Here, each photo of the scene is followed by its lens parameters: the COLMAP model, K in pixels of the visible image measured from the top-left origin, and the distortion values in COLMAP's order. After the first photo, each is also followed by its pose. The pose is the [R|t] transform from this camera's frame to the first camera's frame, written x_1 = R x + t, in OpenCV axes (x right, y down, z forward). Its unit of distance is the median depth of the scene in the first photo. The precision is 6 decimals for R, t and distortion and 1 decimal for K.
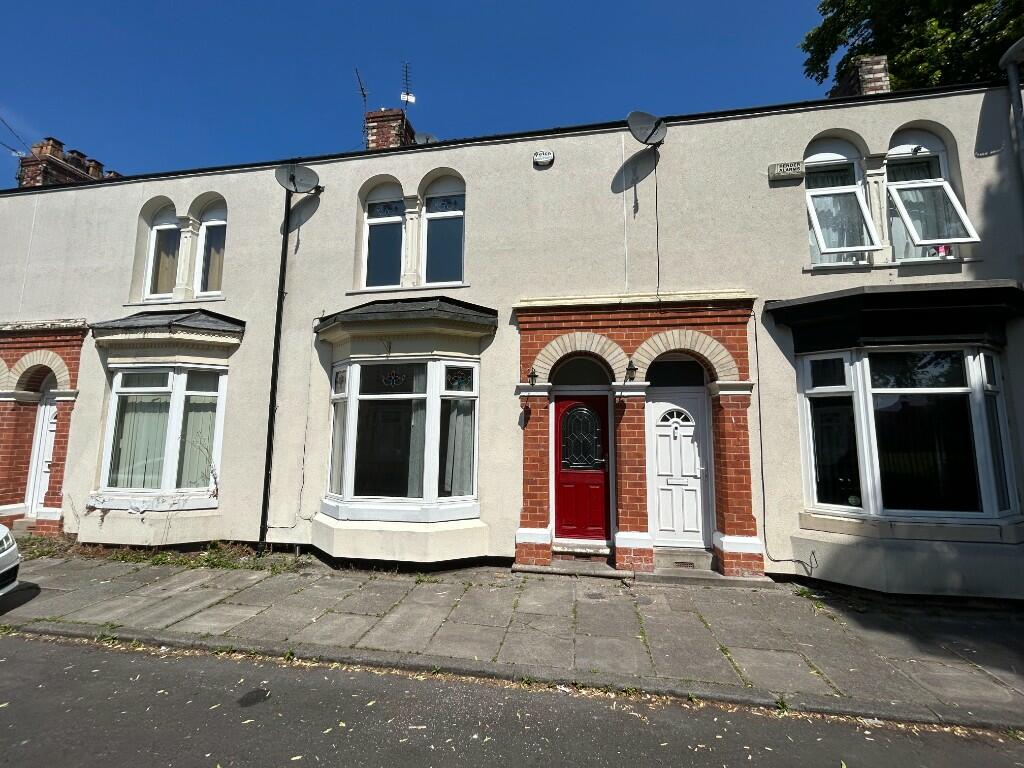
lens RADIAL K [[416.2, 0, 512.0], [0, 416.2, 384.0], [0, 0, 1]] dist [0.002148, 0.000734]
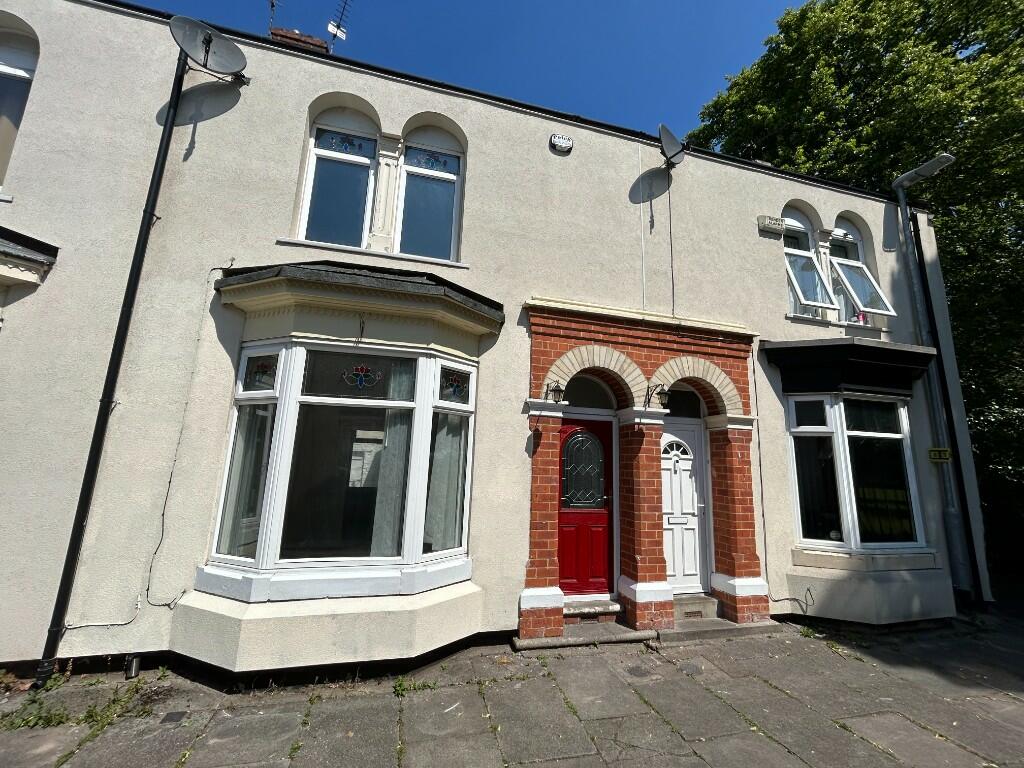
lens RADIAL K [[416.2, 0, 512.0], [0, 416.2, 384.0], [0, 0, 1]] dist [0.002148, 0.000734]
pose [[0.912886, 0.100959, 0.395533, -0.338424], [-0.074351, 0.993849, -0.082078, 0.038659], [-0.401387, 0.045520, 0.914777, 0.295066]]
